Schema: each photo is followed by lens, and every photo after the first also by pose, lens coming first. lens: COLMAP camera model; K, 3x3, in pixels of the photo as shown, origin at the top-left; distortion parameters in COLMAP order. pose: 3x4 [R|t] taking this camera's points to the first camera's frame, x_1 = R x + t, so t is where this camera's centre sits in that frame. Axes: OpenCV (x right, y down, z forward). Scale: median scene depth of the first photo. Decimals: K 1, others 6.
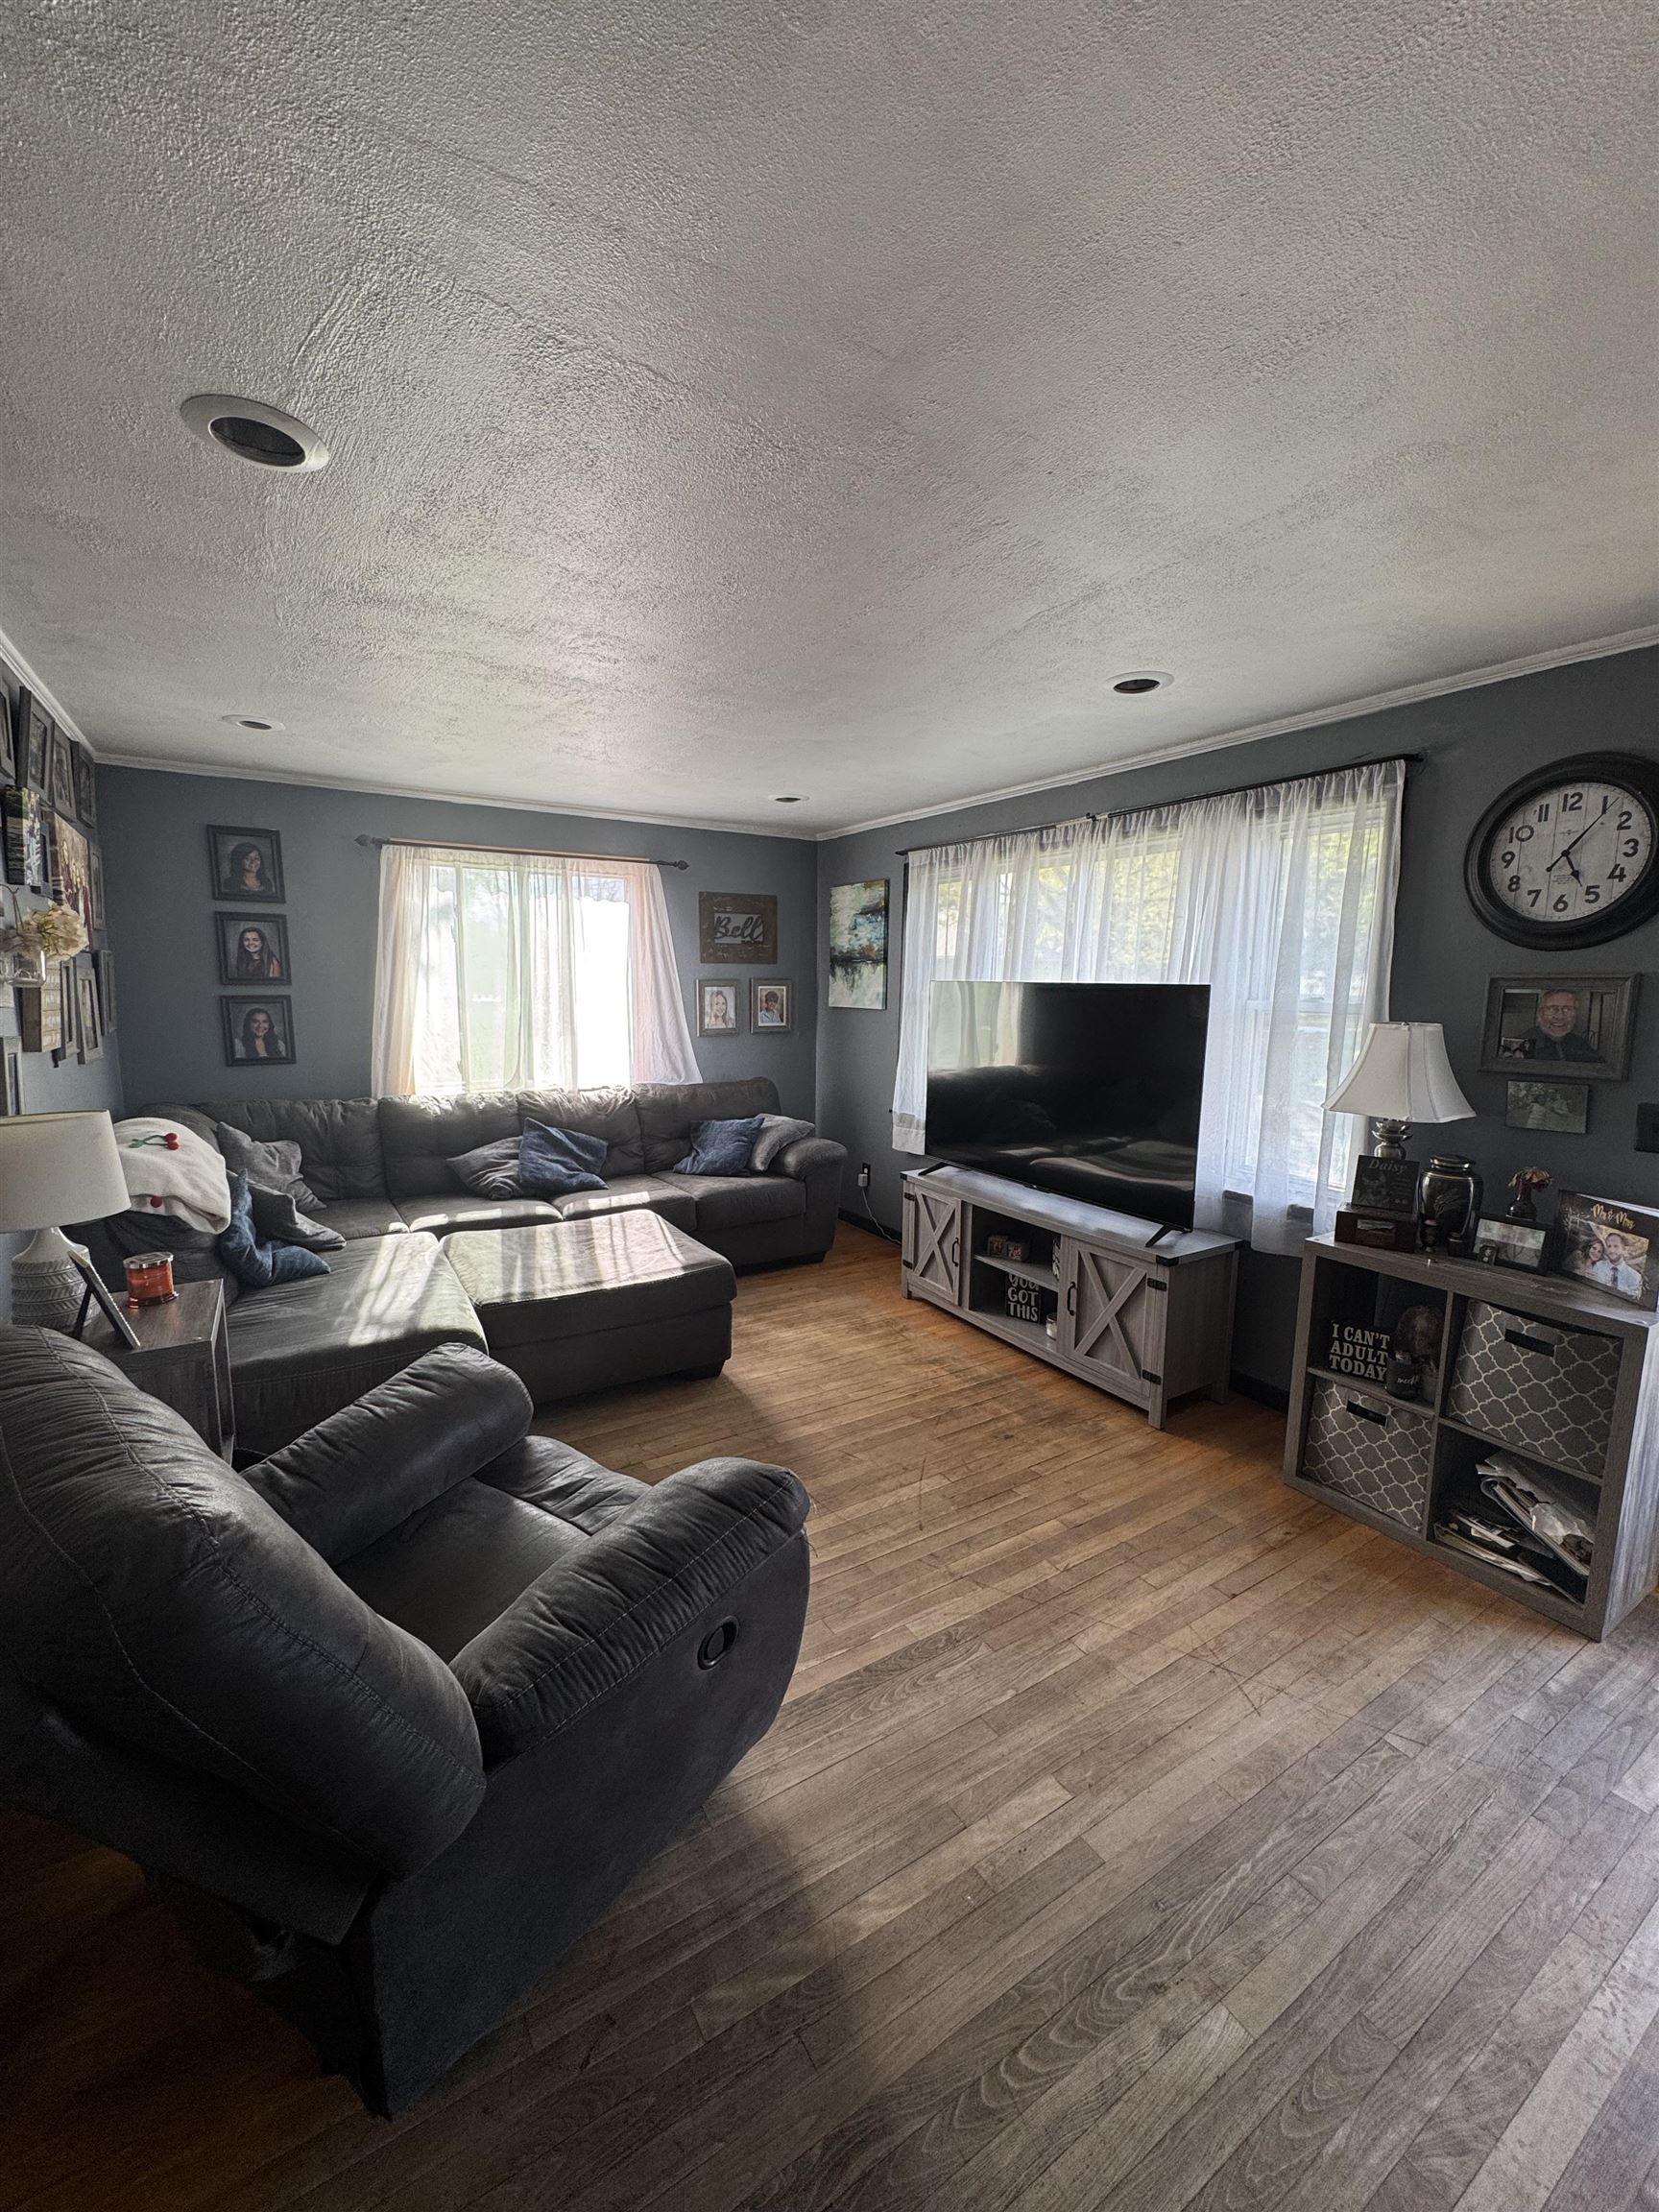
lens RADIAL K [[882.3, 0, 824.7], [0, 882.3, 1109.9], [0, 0, 1]] dist [-0.001149, 0.000271]
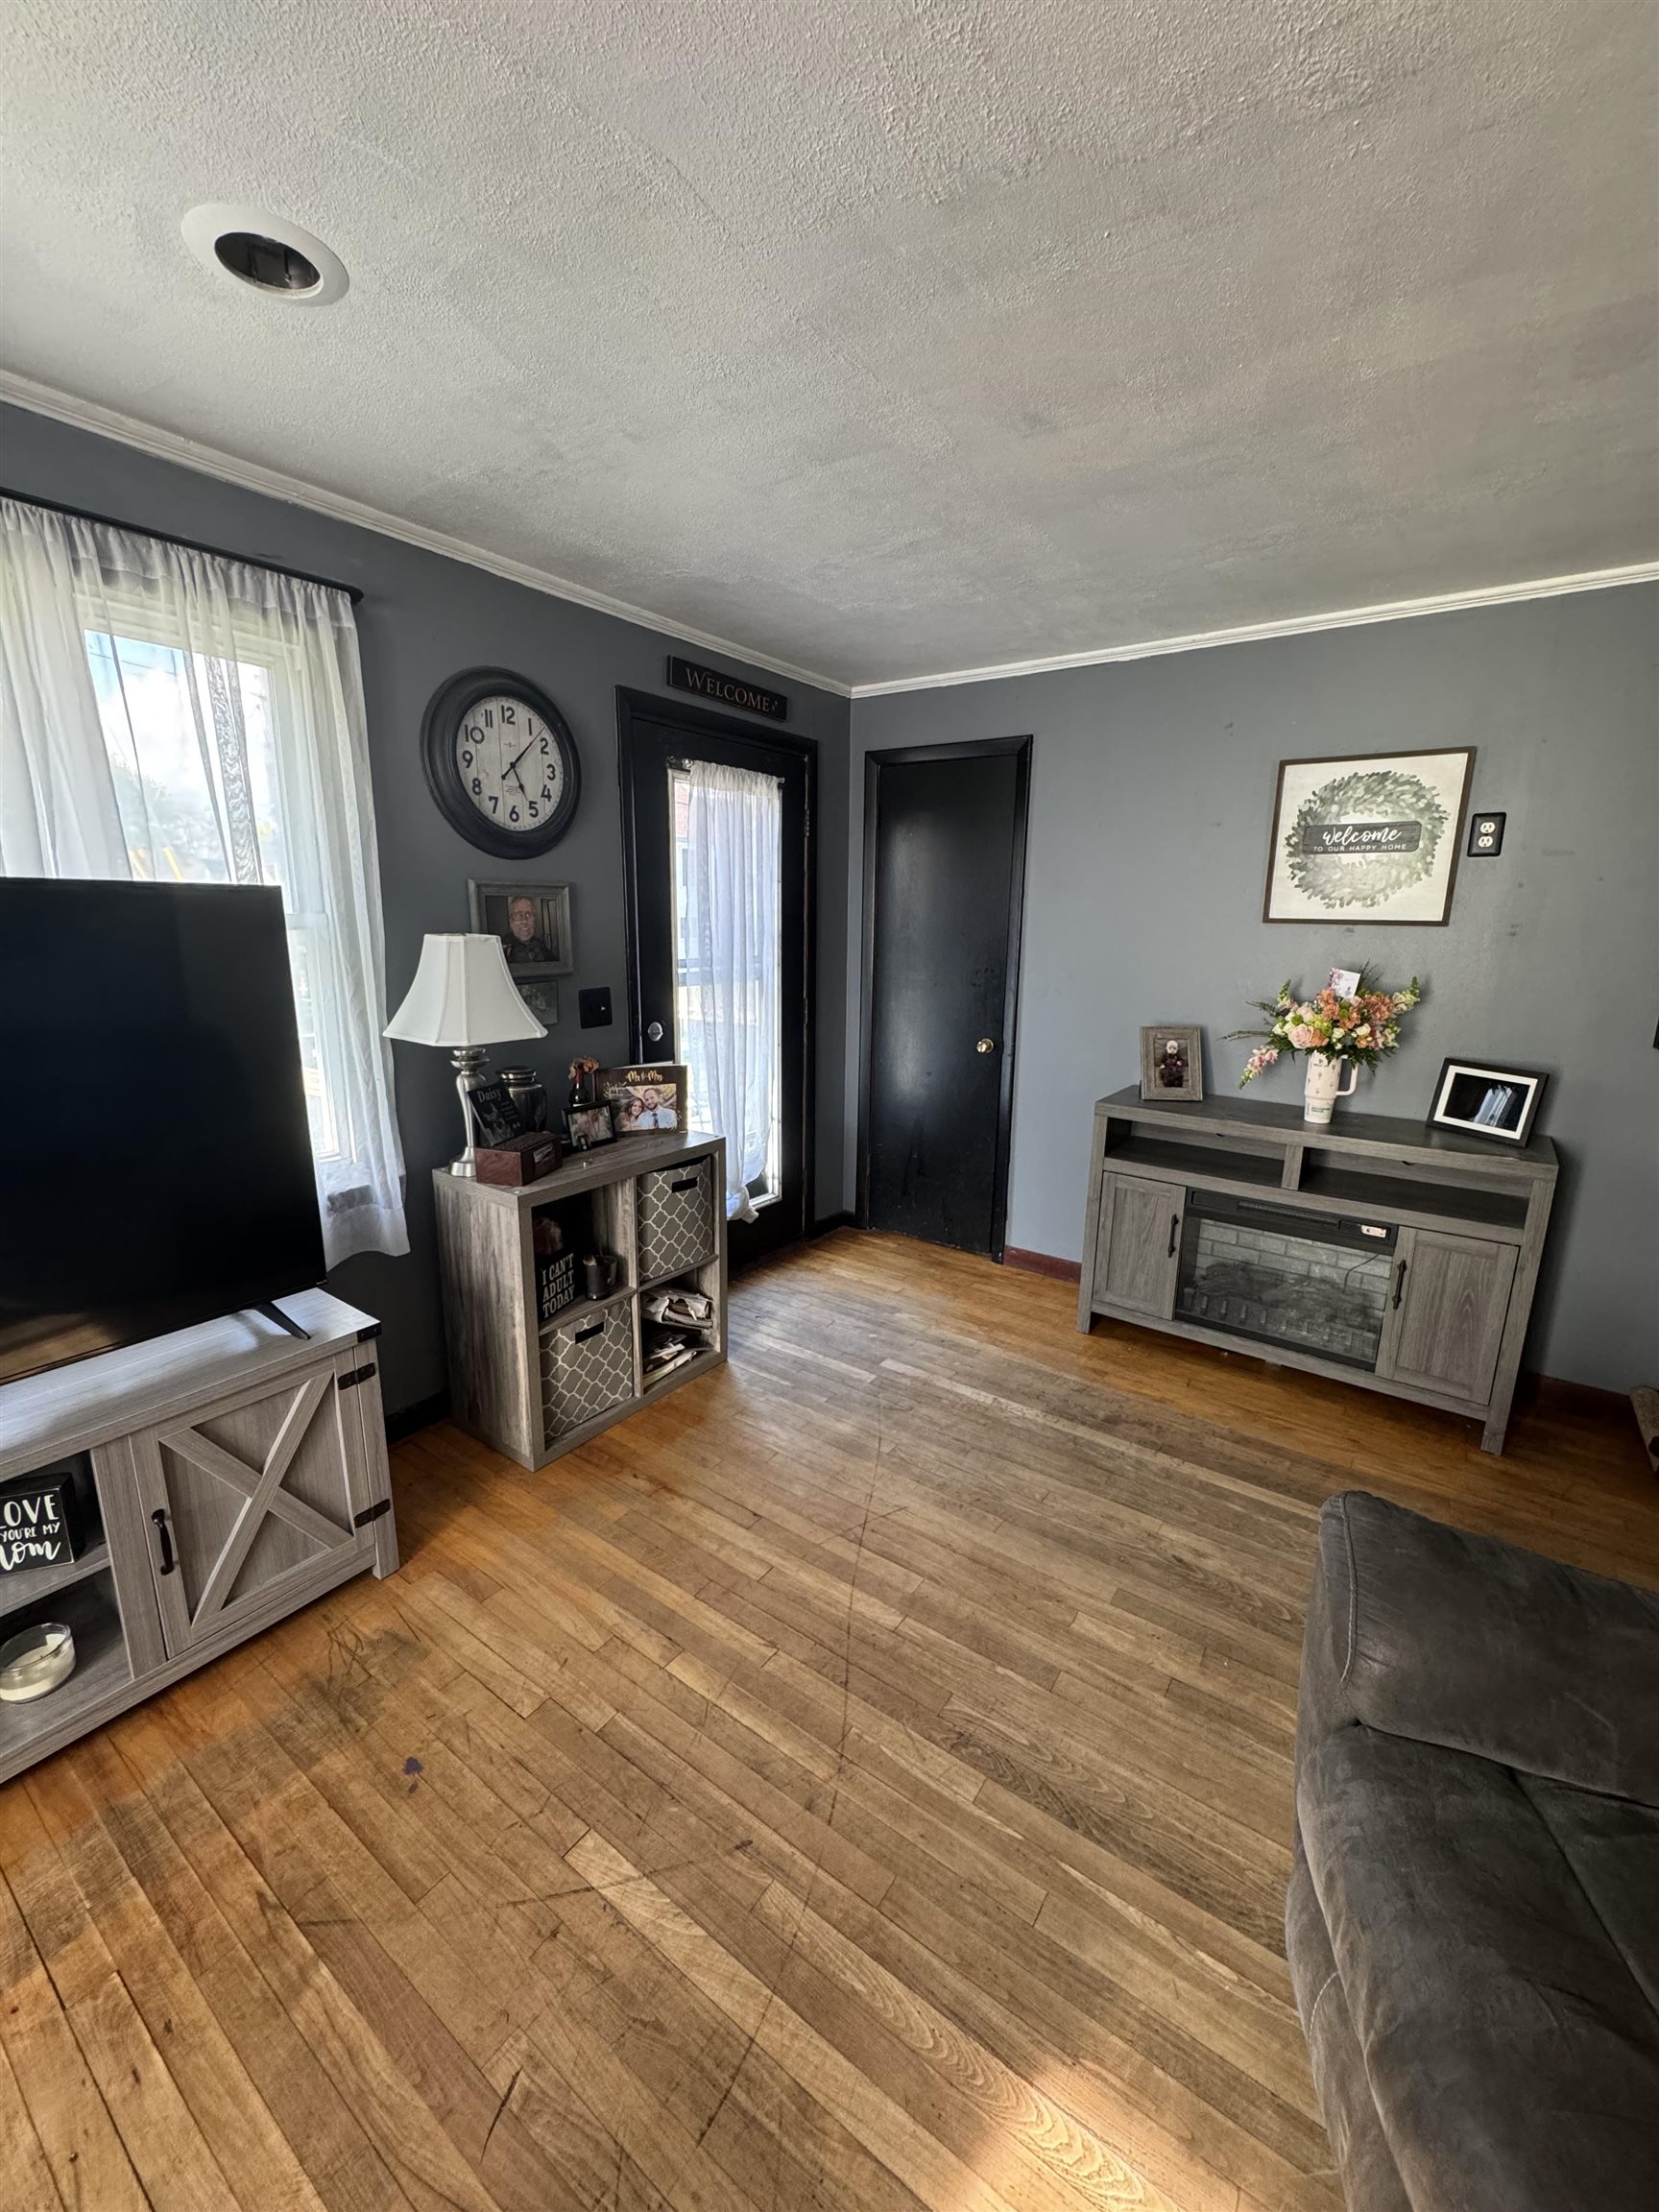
lens RADIAL K [[882.3, 0, 832.3], [0, 882.3, 1107.0], [0, 0, 1]] dist [-0.001149, 0.000271]
pose [[-0.388195, -0.212515, 0.896739, -0.329321], [0.117829, 0.953617, 0.277002, -0.140482], [-0.914014, 0.213193, -0.345149, 1.046992]]
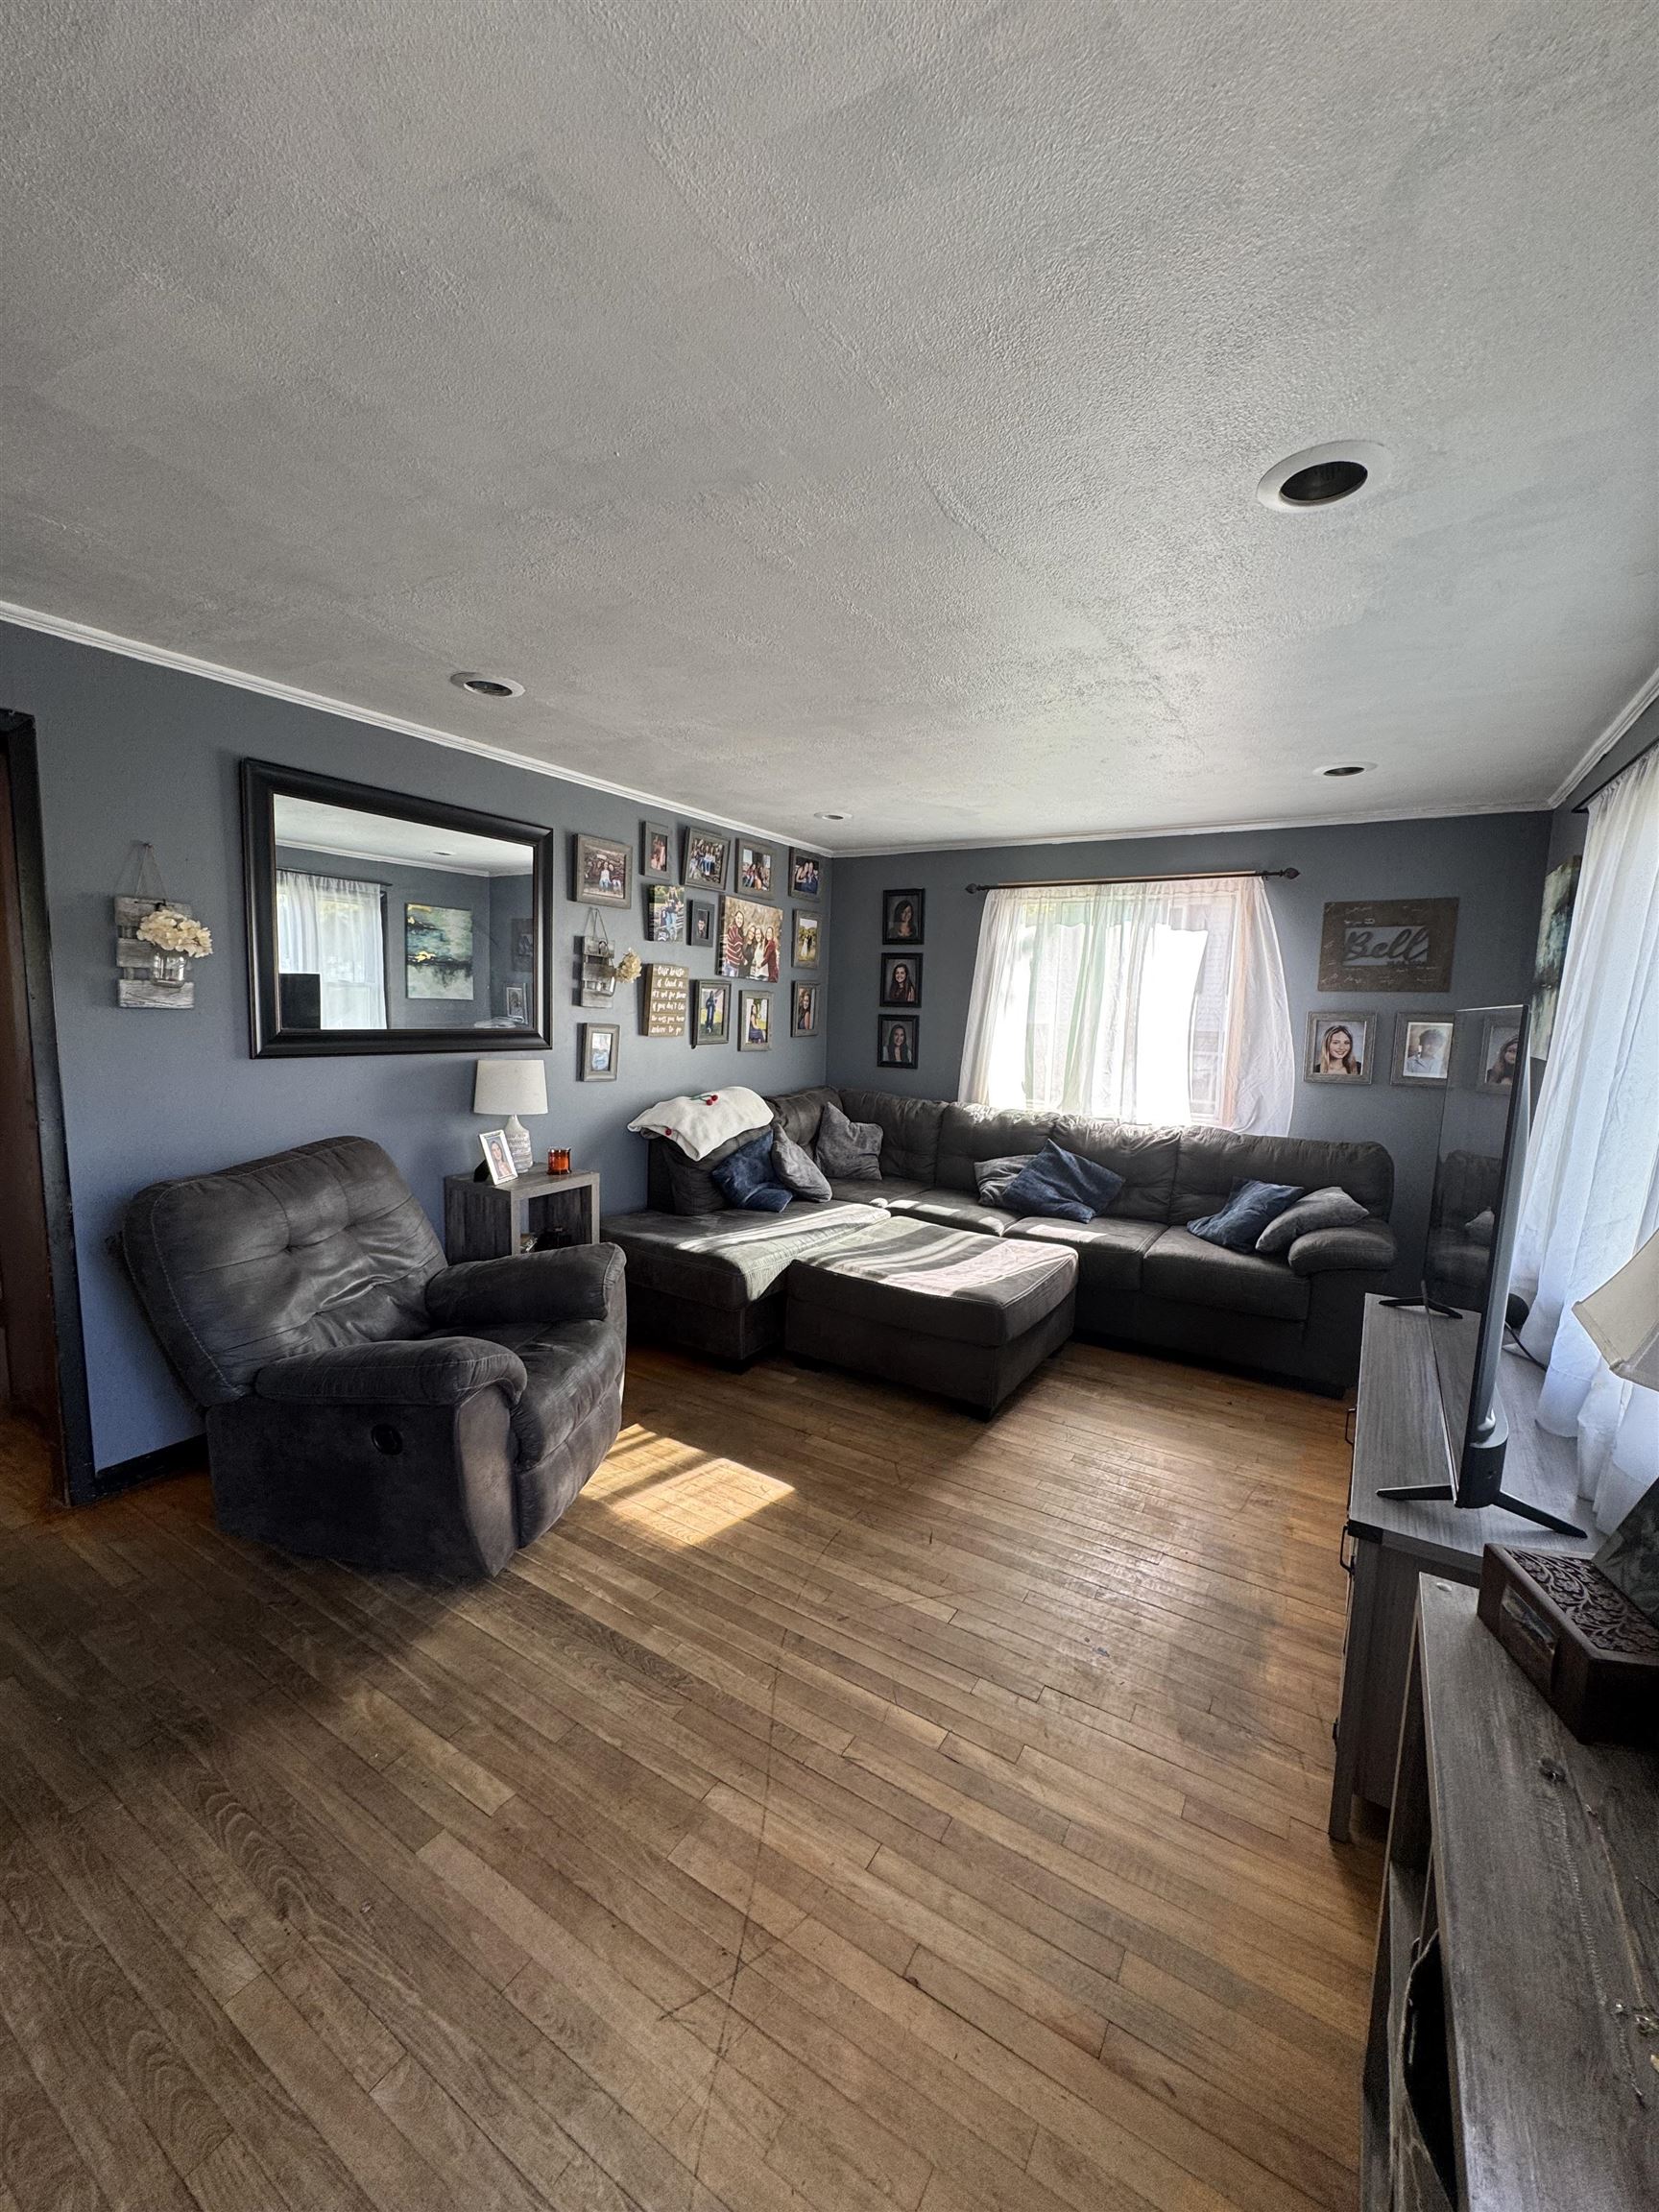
lens RADIAL K [[882.3, 0, 826.1], [0, 882.3, 1107.6], [0, 0, 1]] dist [-0.001149, 0.000271]
pose [[0.440785, 0.109905, -0.890859, 0.819061], [-0.157409, 0.986560, 0.043828, -0.056031], [0.883703, 0.120911, 0.452161, 0.536421]]
